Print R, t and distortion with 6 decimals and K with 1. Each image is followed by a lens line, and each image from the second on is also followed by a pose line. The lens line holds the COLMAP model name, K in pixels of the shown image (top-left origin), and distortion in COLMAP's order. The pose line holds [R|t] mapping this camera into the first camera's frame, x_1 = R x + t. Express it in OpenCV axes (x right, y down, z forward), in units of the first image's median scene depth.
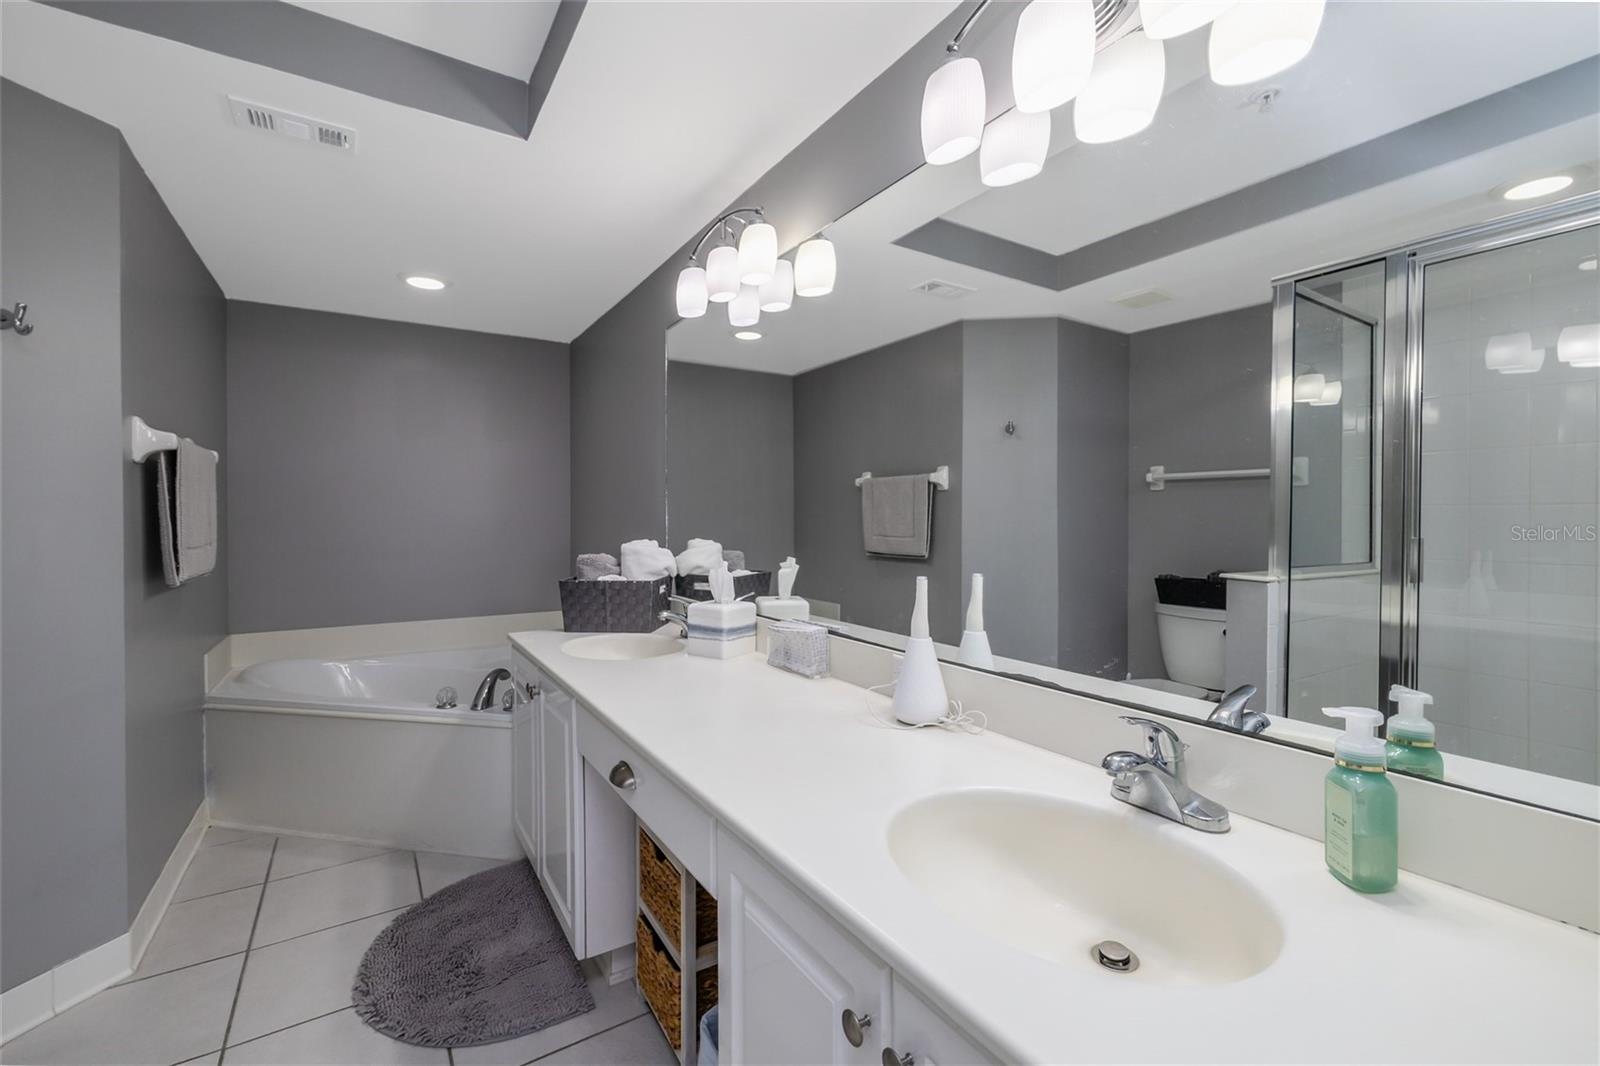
lens RADIAL K [[677.7, 0, 802.9], [0, 677.7, 518.1], [0, 0, 1]] dist [-0.000070, 0.000097]
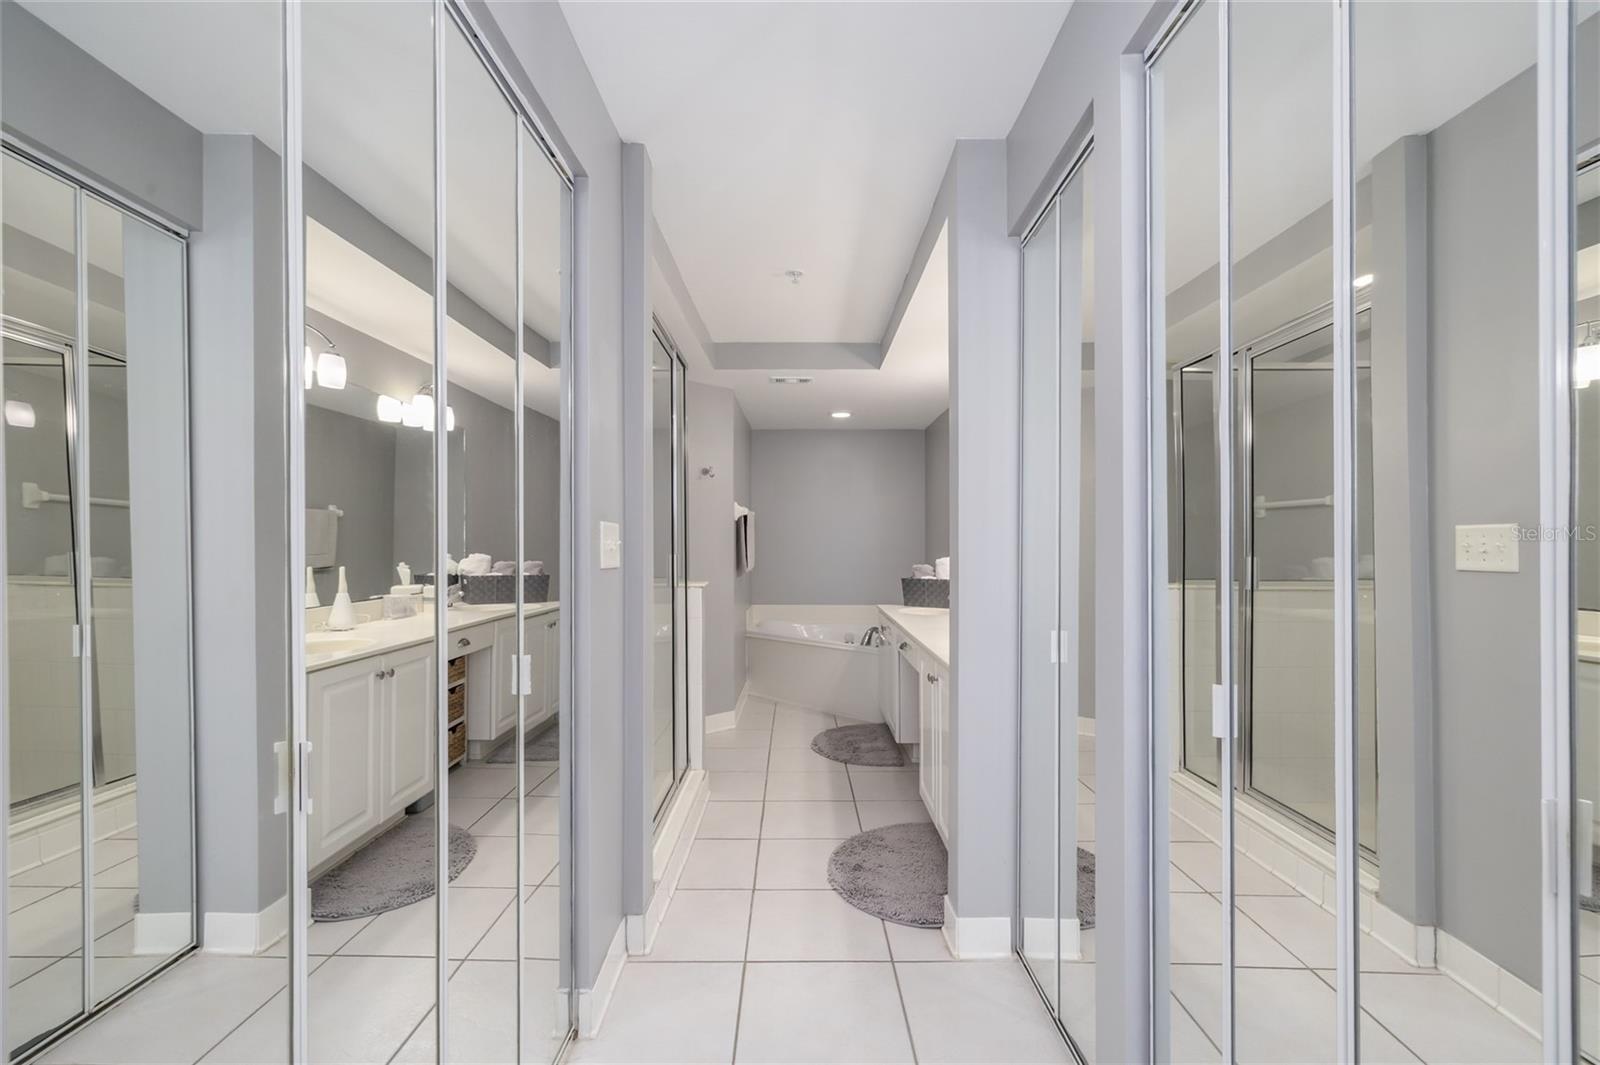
lens RADIAL K [[697.3, 0, 800.0], [0, 697.3, 532.5], [0, 0, 1]] dist [-0.001527, -0.000371]
pose [[0.838074, -0.006993, -0.545511, 0.458601], [-0.003406, 0.999831, -0.018051, 0.002544], [0.545545, 0.016986, 0.837909, -0.771874]]
